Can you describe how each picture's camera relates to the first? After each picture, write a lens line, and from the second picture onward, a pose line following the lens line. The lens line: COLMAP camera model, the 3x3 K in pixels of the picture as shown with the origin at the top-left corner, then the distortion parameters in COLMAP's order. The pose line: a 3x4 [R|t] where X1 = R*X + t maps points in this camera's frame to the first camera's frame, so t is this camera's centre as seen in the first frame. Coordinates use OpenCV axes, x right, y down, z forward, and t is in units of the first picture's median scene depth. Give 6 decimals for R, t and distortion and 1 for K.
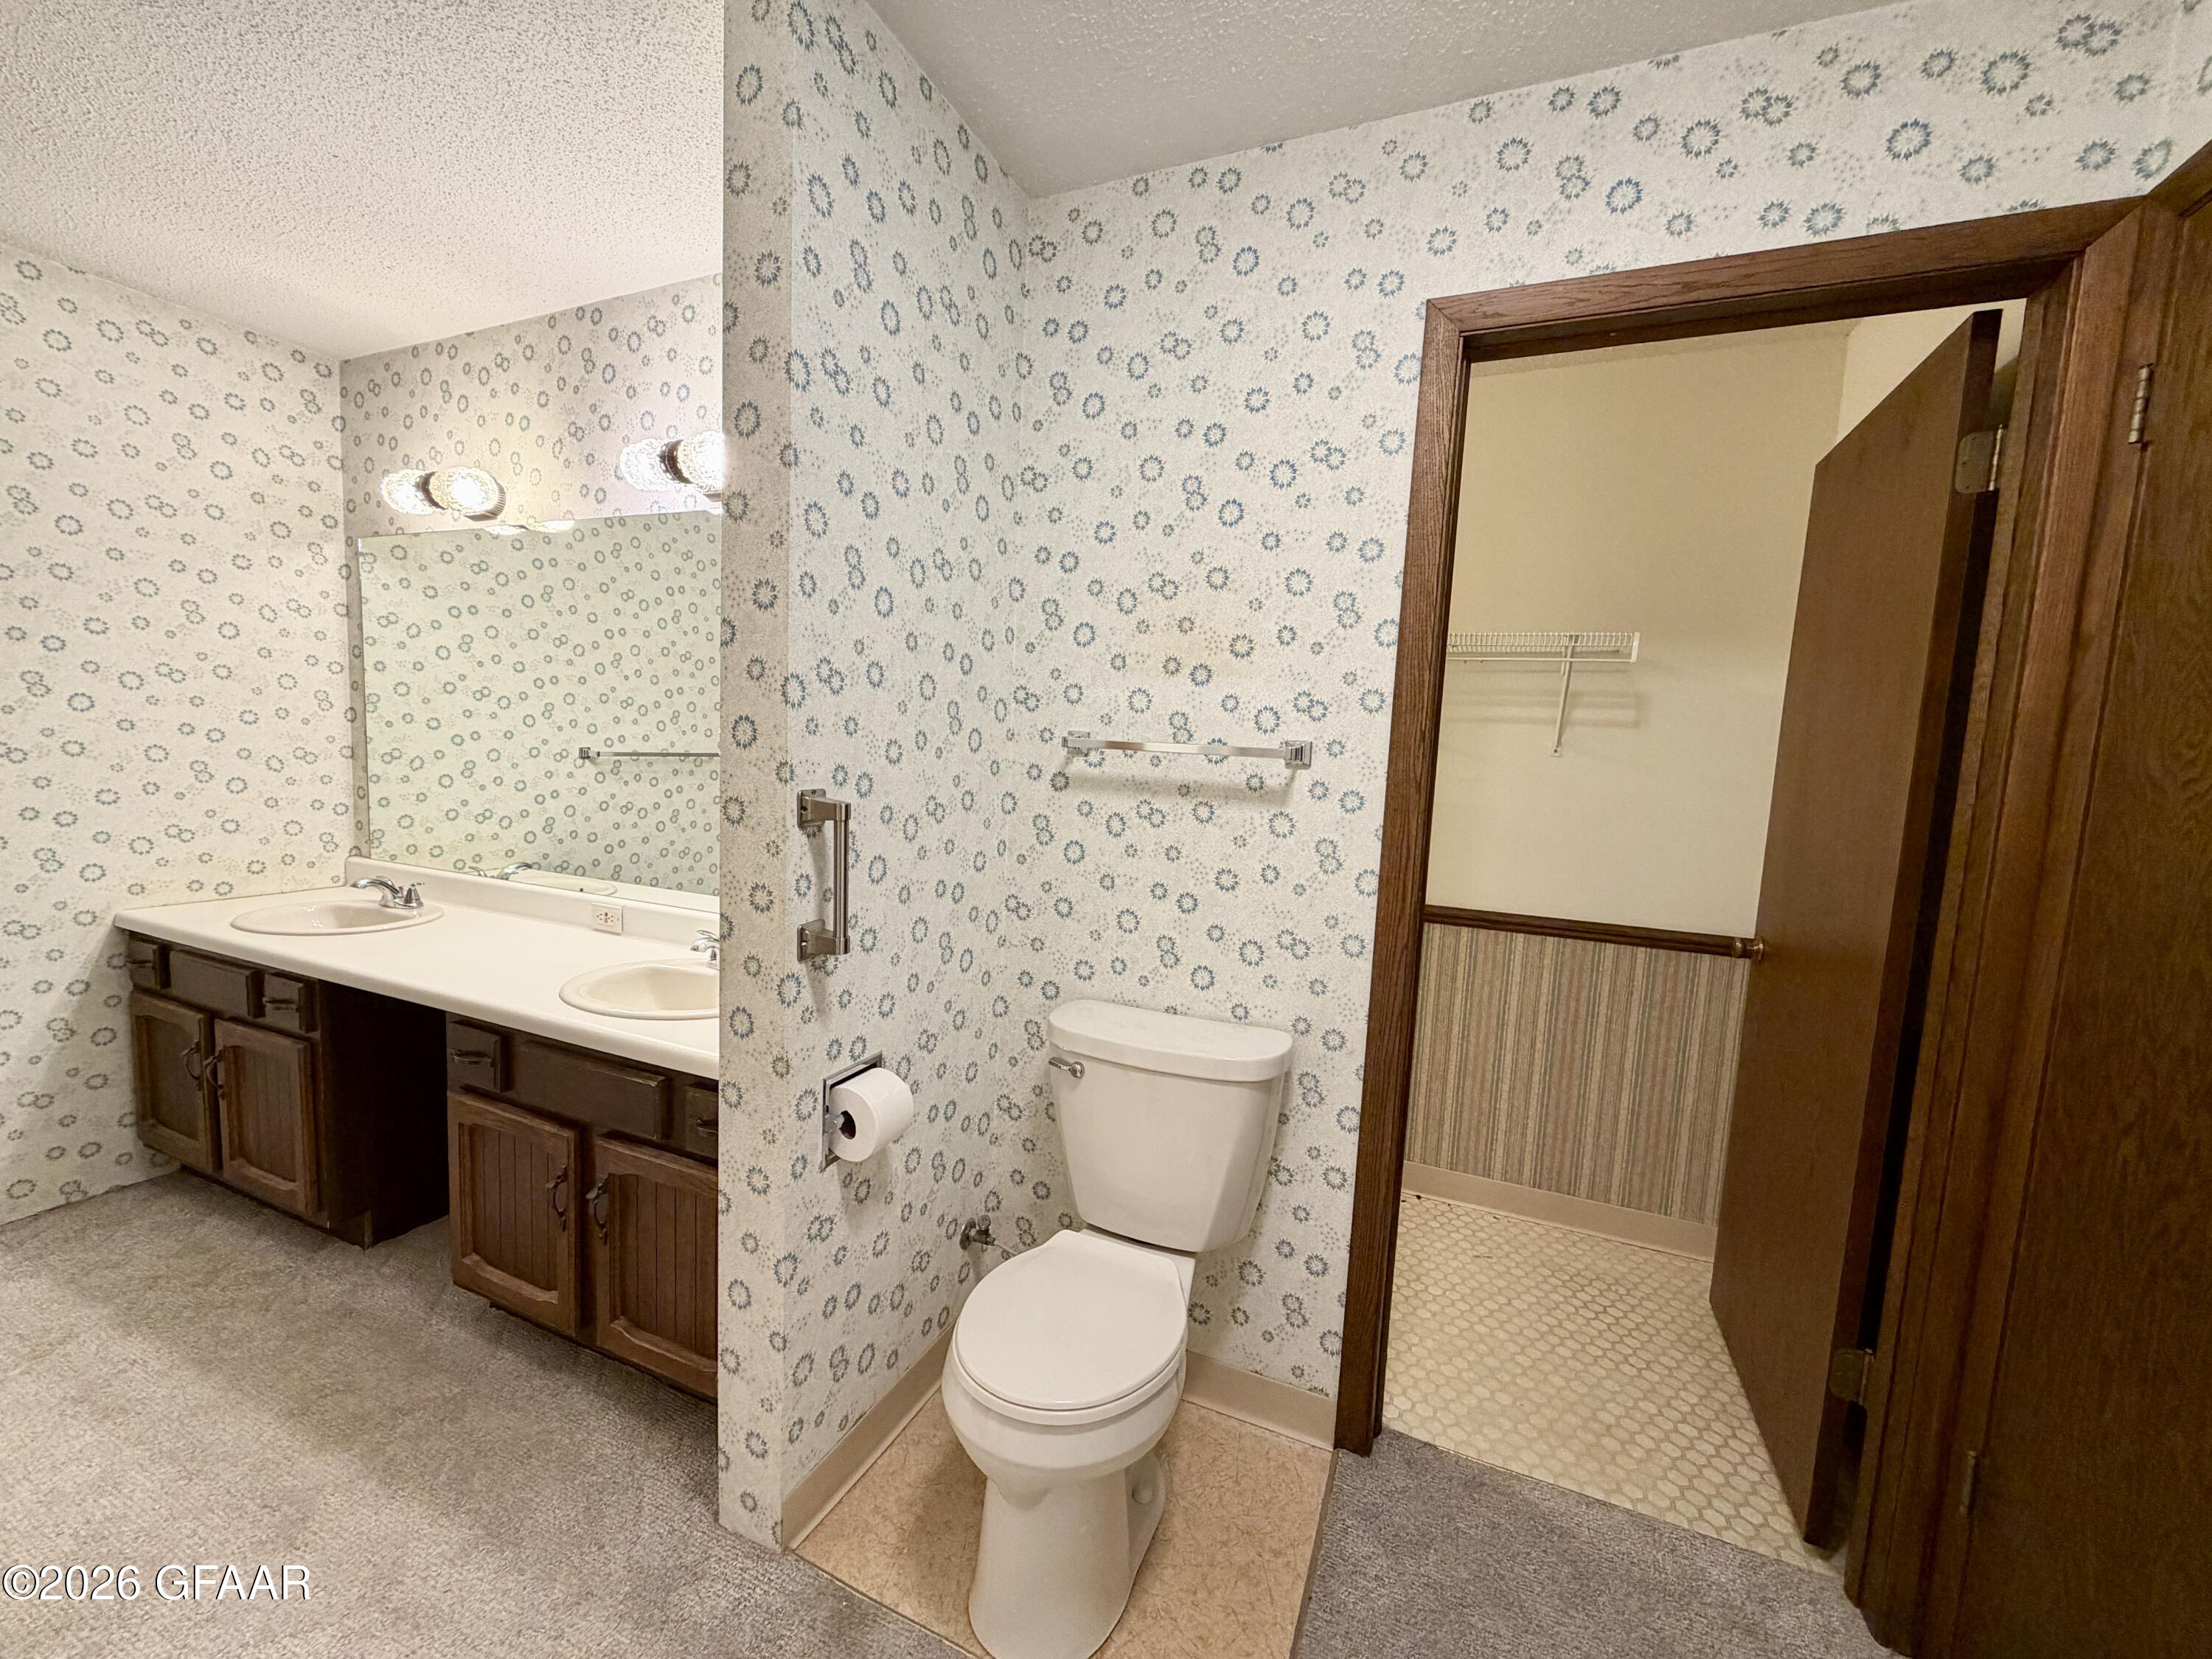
lens RADIAL K [[880.8, 0, 1103.1], [0, 880.8, 831.0], [0, 0, 1]] dist [-0.002213, 0.000922]
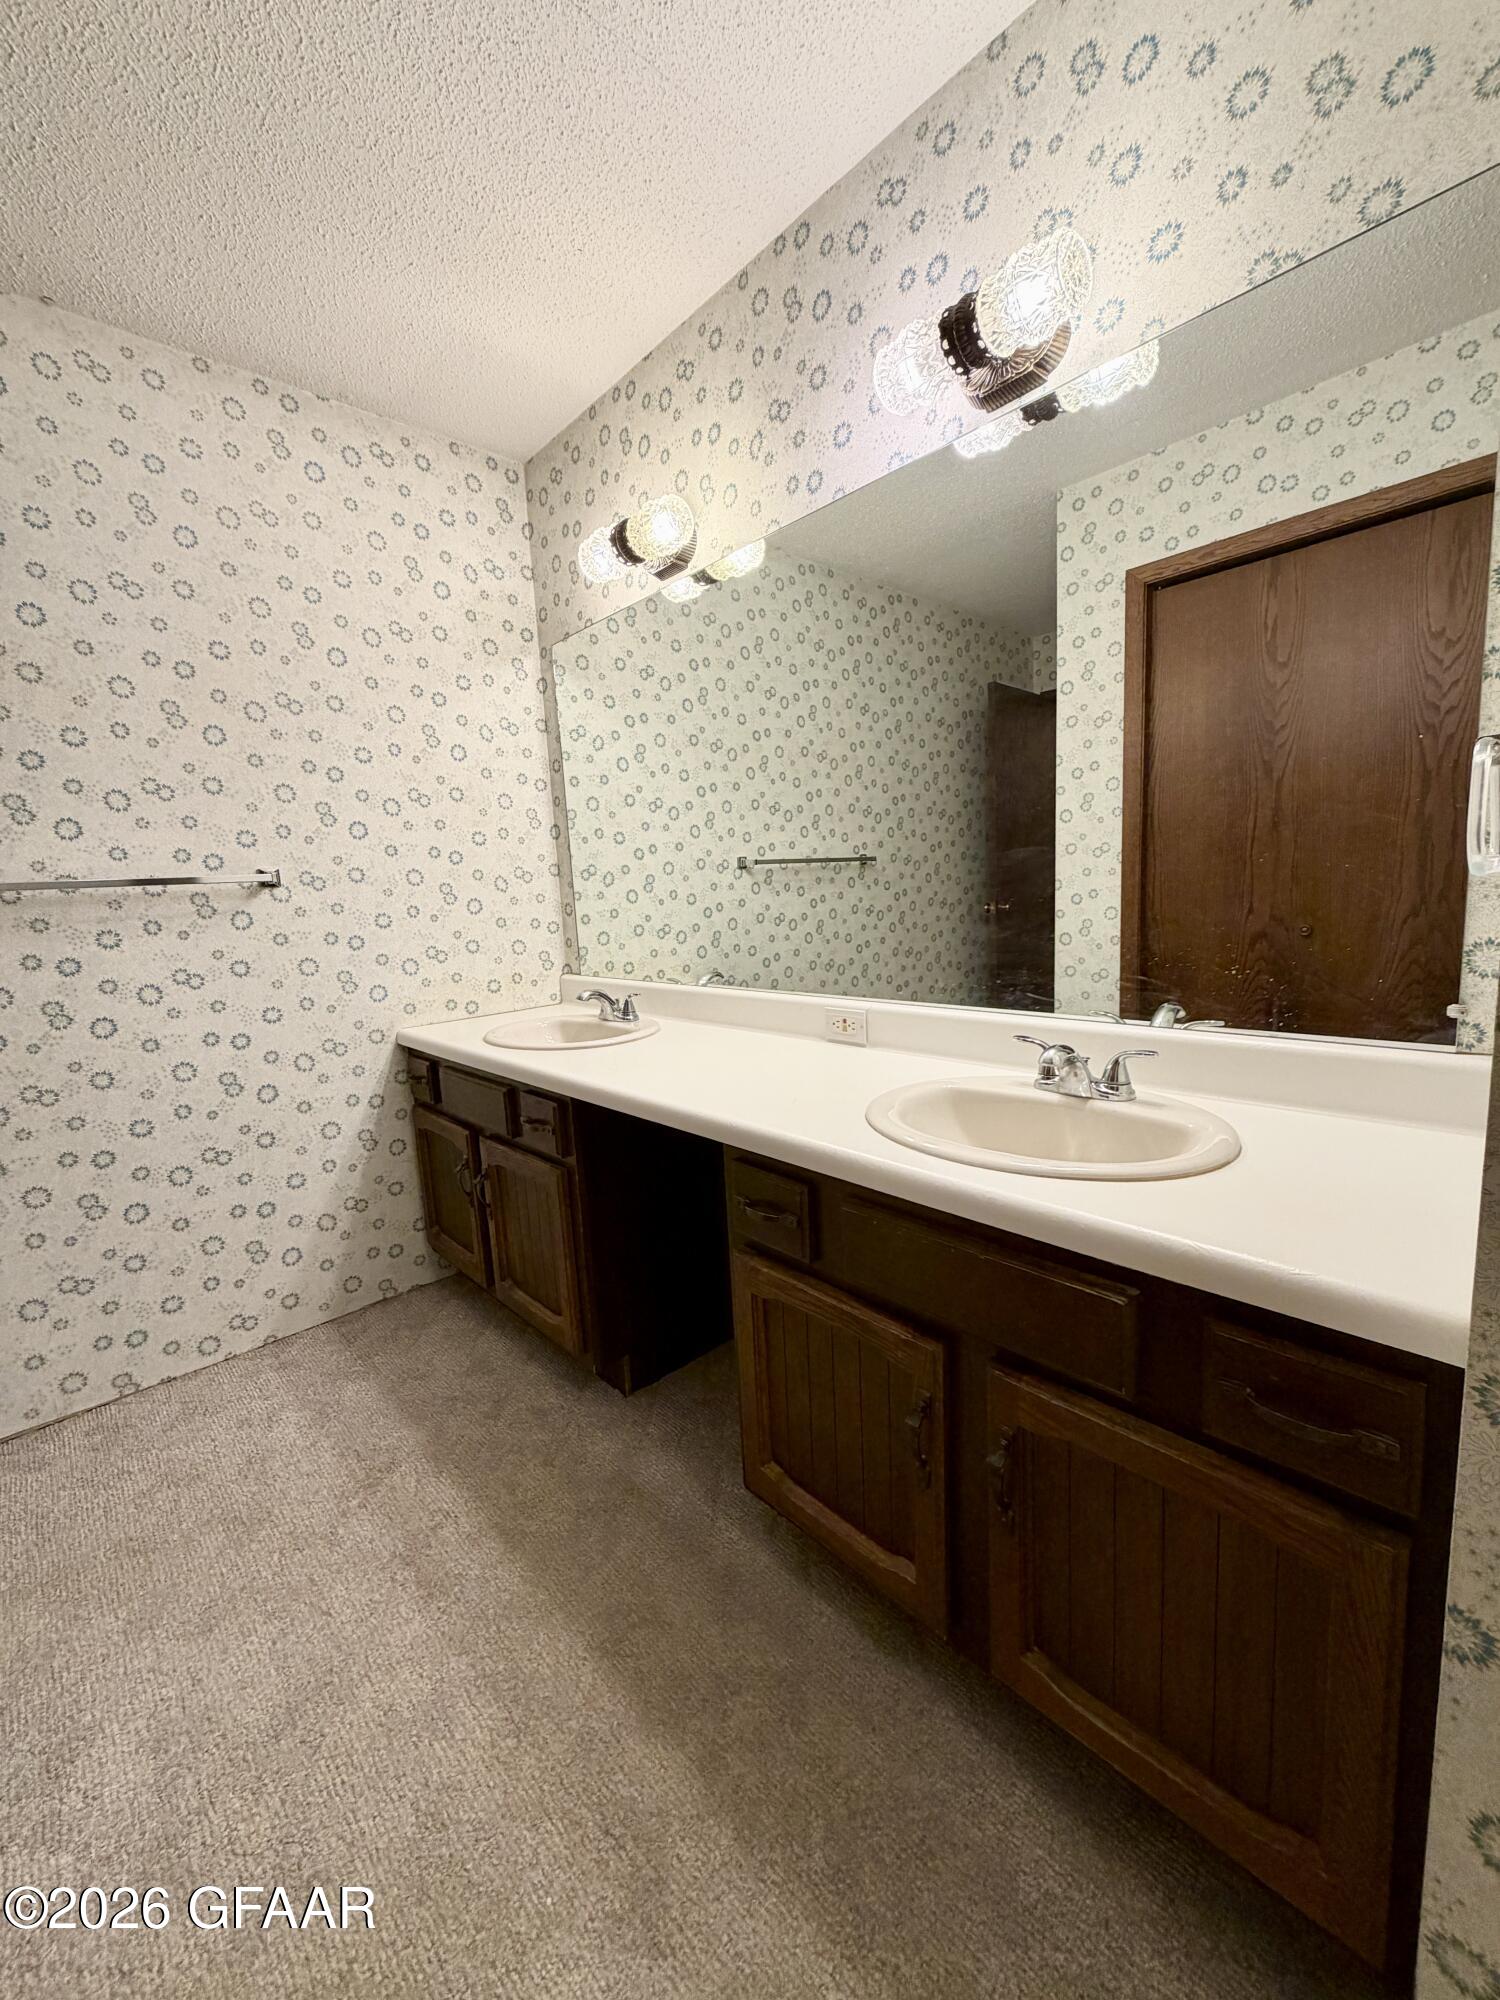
lens RADIAL K [[796.3, 0, 757.3], [0, 796.3, 1001.6], [0, 0, 1]] dist [-0.002213, 0.000922]
pose [[0.913356, -0.034624, -0.405686, -0.344927], [0.055440, 0.997674, 0.039668, 0.044322], [0.403369, -0.058723, 0.913151, 0.309651]]
